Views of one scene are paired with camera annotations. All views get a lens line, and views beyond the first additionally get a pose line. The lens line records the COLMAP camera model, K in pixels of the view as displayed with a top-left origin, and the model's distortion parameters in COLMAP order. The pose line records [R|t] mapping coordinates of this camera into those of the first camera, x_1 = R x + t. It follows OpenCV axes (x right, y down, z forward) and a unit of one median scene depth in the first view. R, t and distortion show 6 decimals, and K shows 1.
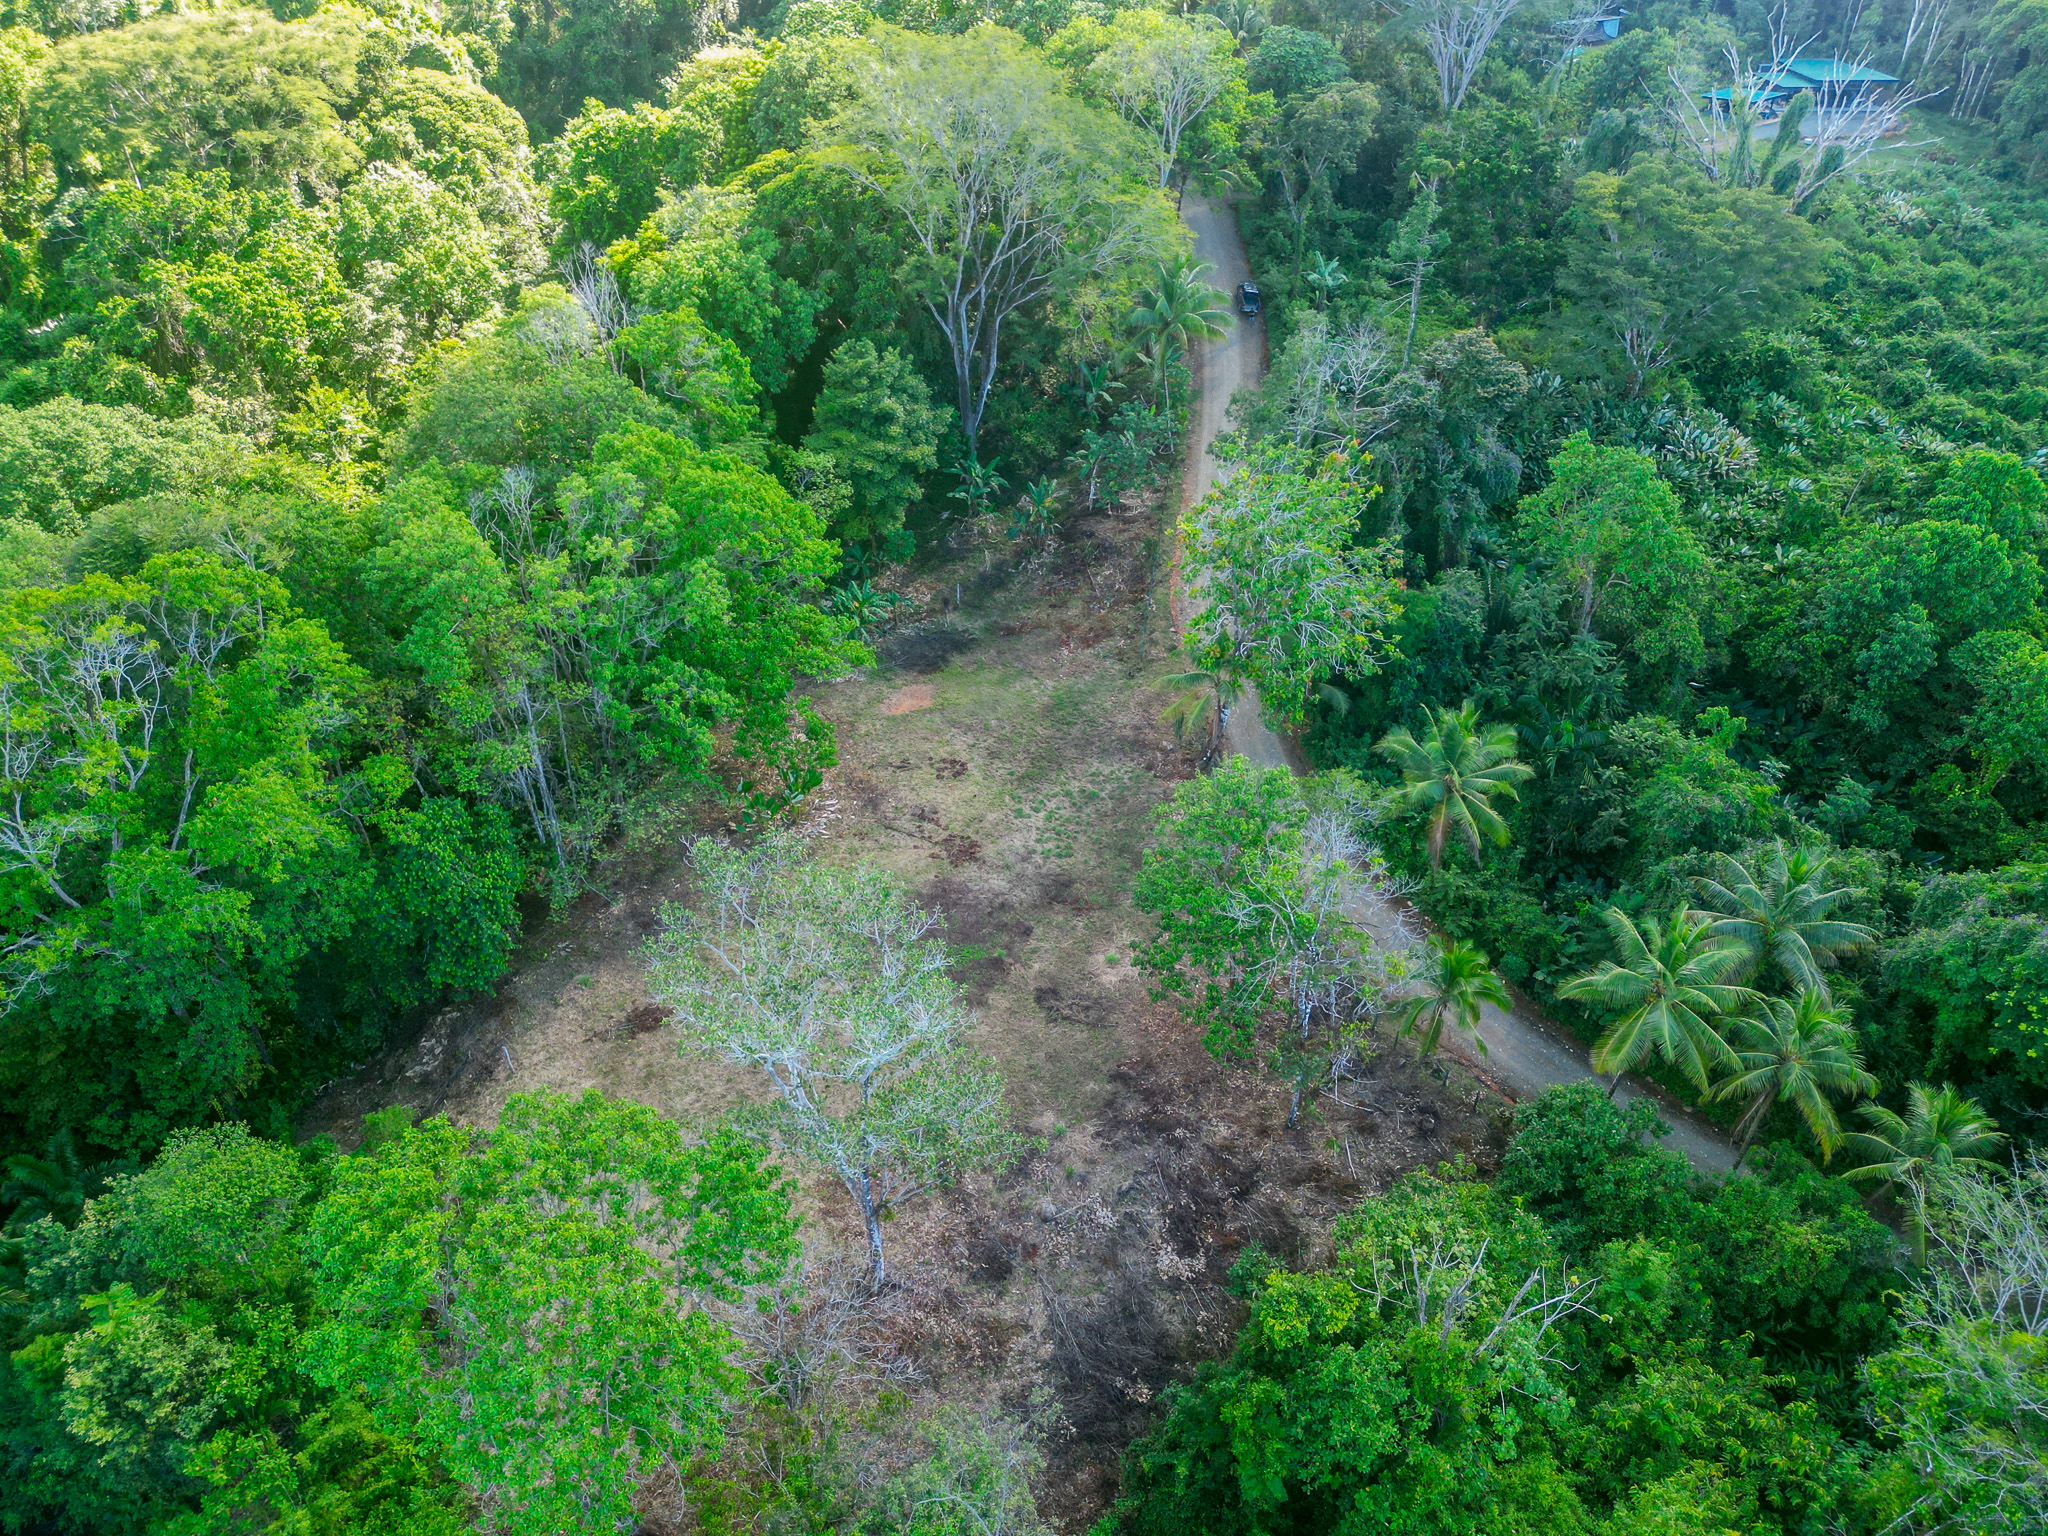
lens RADIAL K [[1448.1, 0, 1029.3], [0, 1448.1, 773.8], [0, 0, 1]] dist [0.076646, -0.077711]
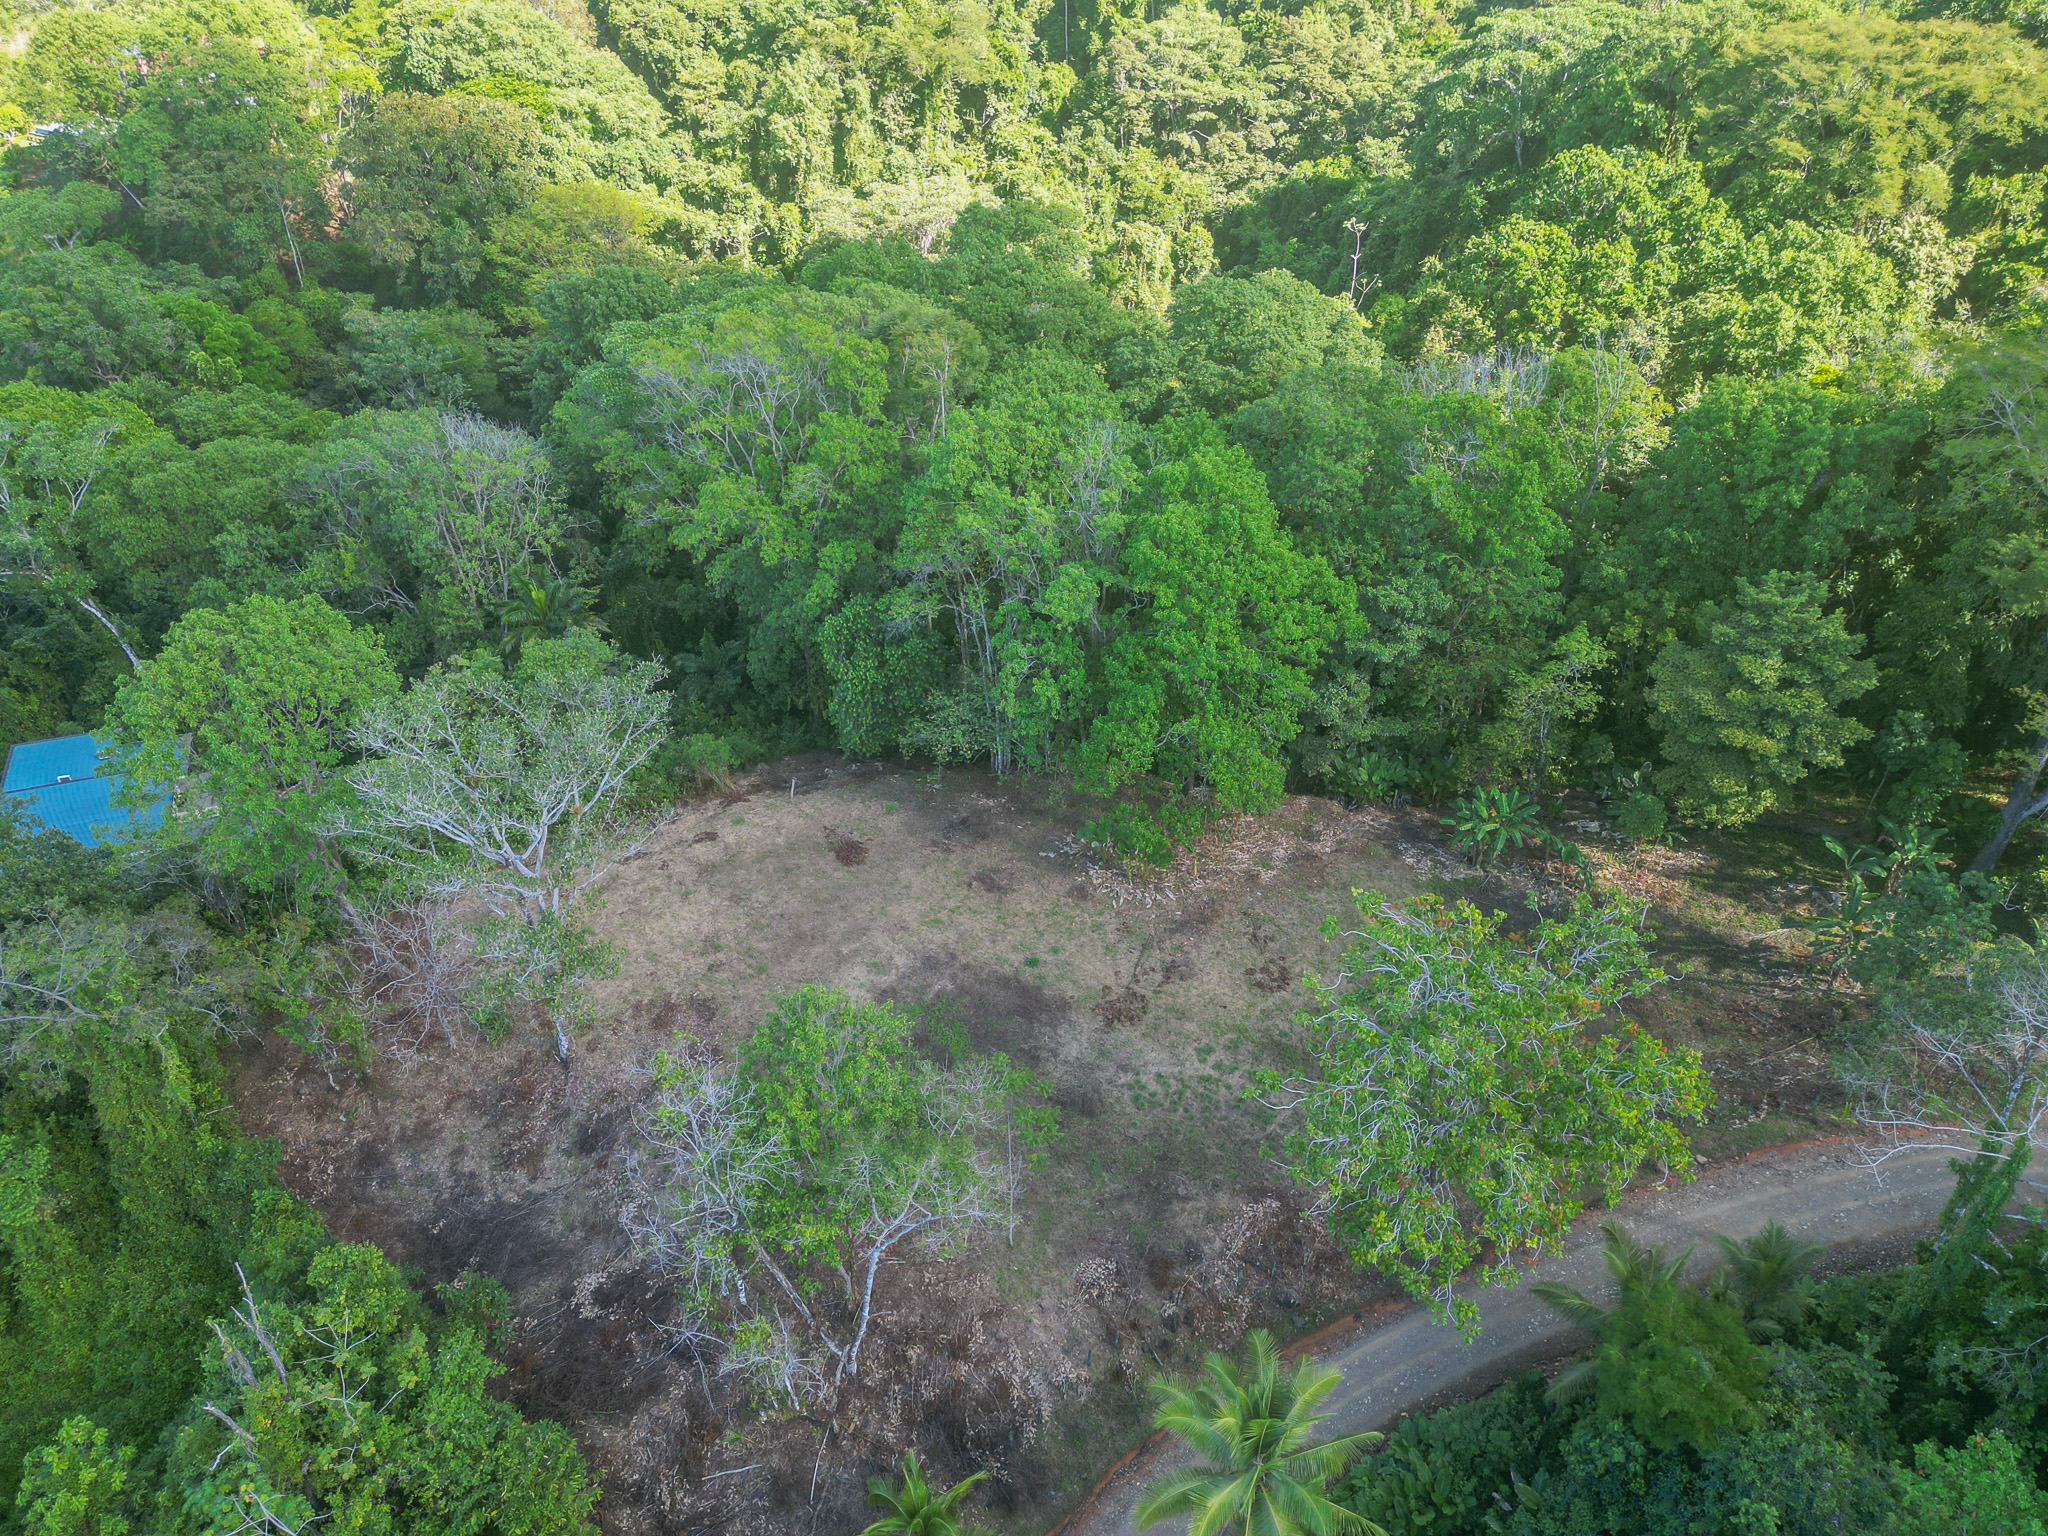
lens RADIAL K [[1448.1, 0, 1029.3], [0, 1448.1, 773.8], [0, 0, 1]] dist [0.076646, -0.077711]
pose [[0.150909, 0.587007, -0.795392, 0.532553], [-0.568356, 0.709847, 0.416040, -0.364006], [0.808825, 0.389282, 0.440751, 0.481363]]
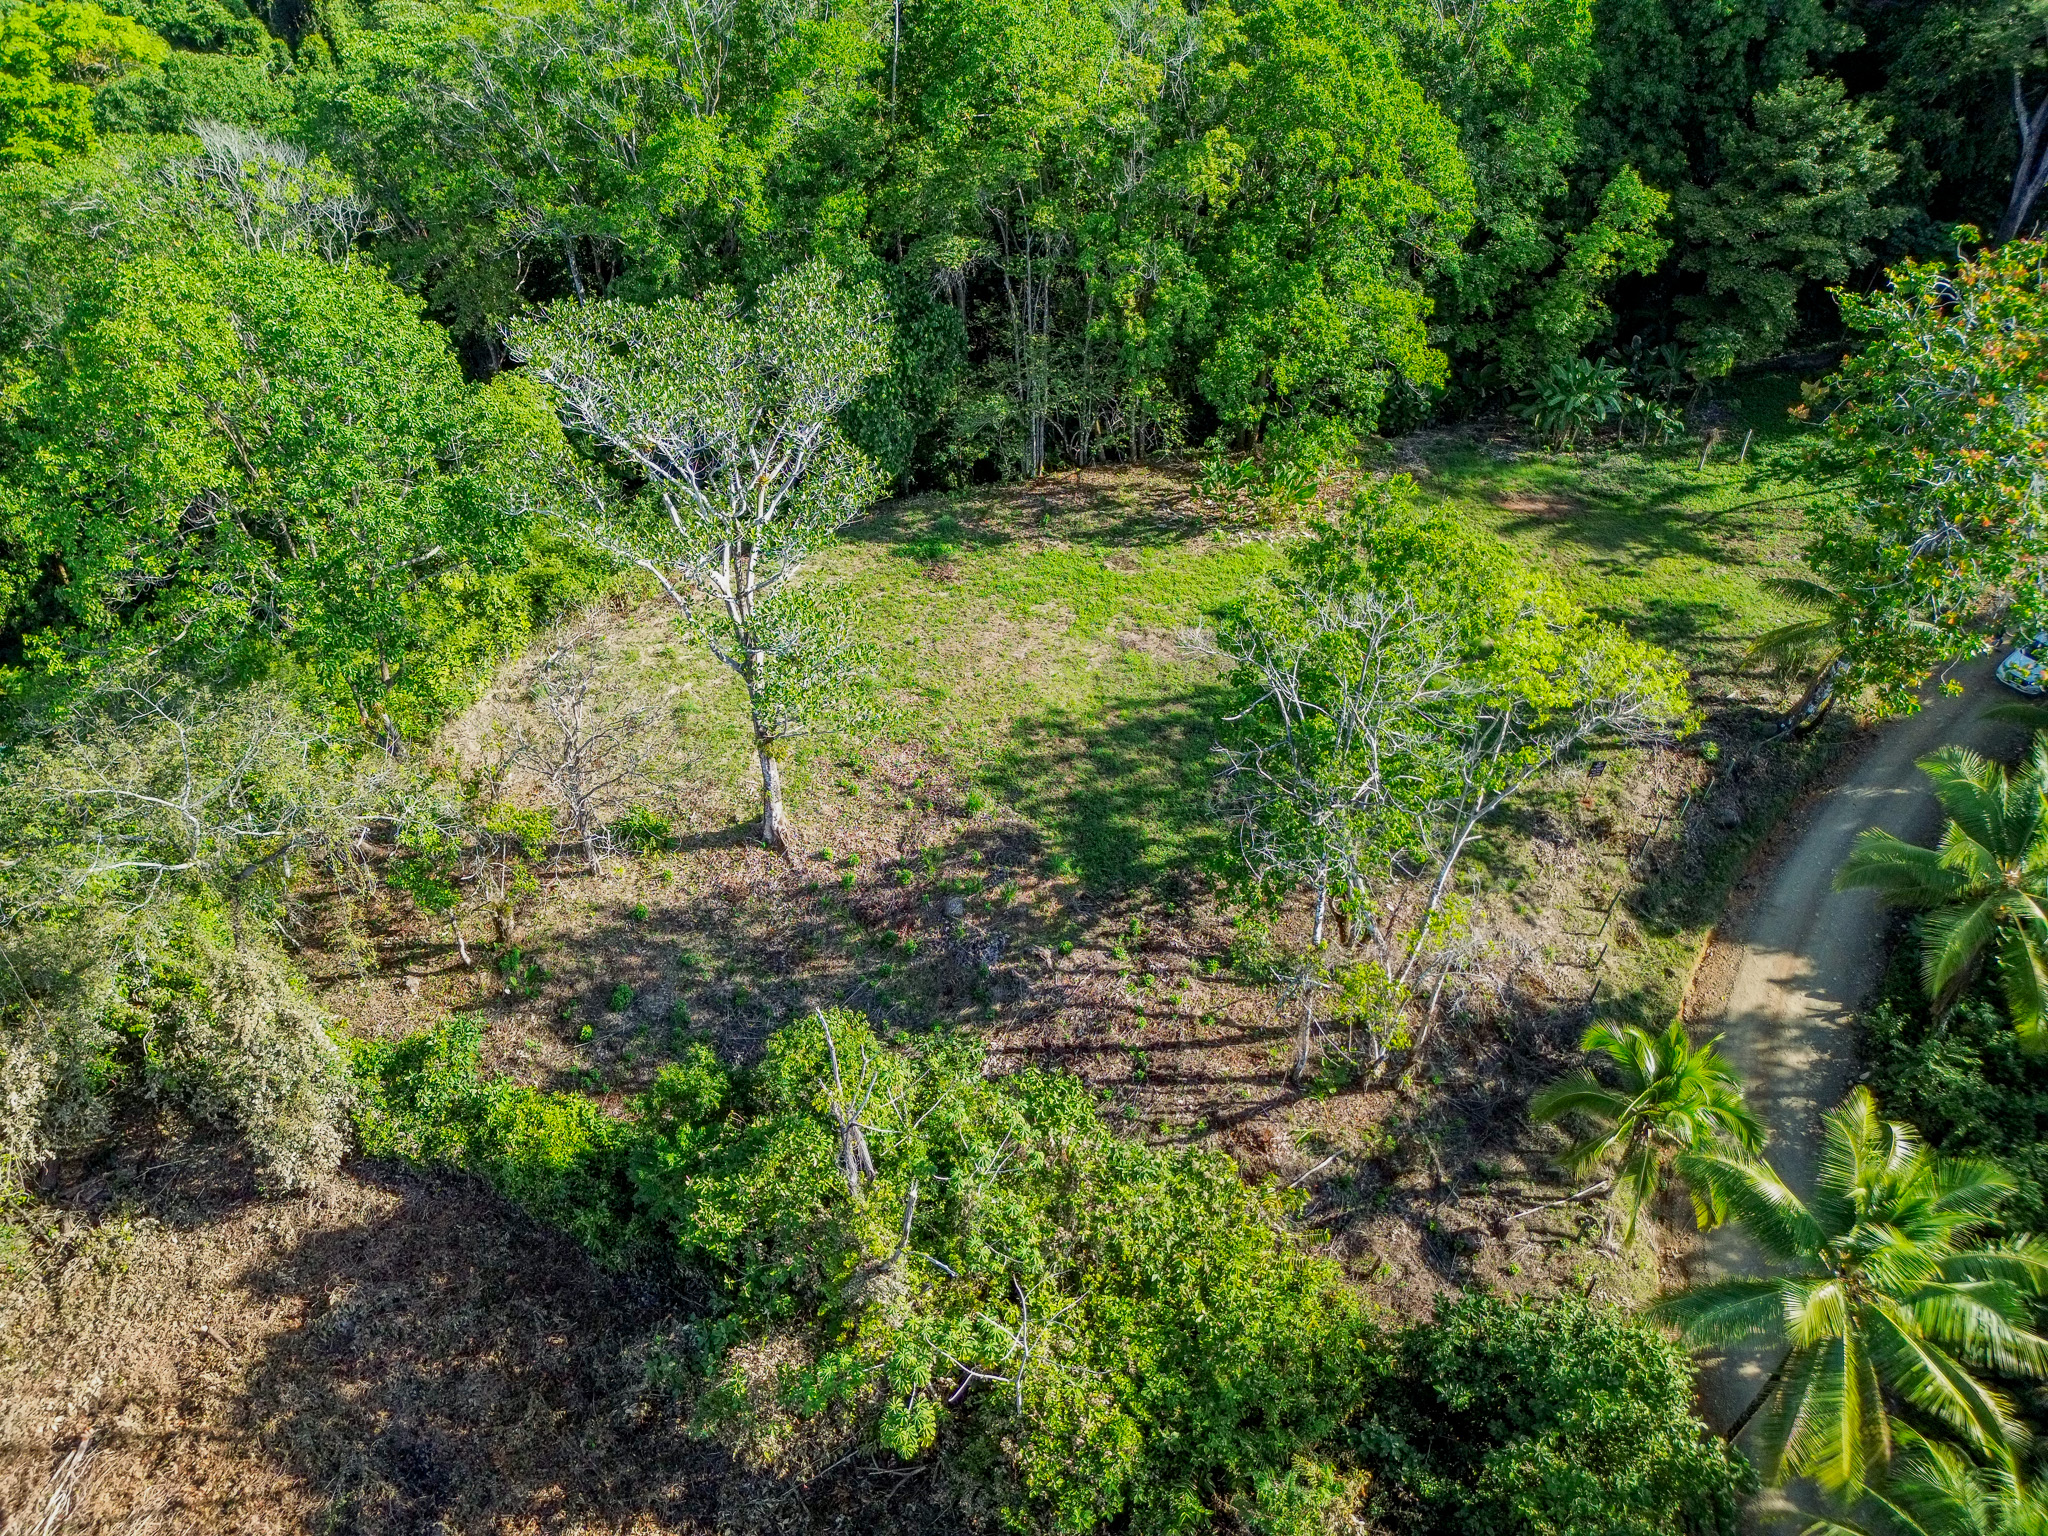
lens RADIAL K [[1432.6, 0, 1024.0], [0, 1432.6, 768.0], [0, 0, 1]] dist [0.058272, -0.063448]
pose [[0.548148, 0.516214, -0.658070, 0.377480], [-0.492578, 0.835127, 0.244805, 0.014899], [0.675944, 0.189961, 0.712049, 0.321895]]
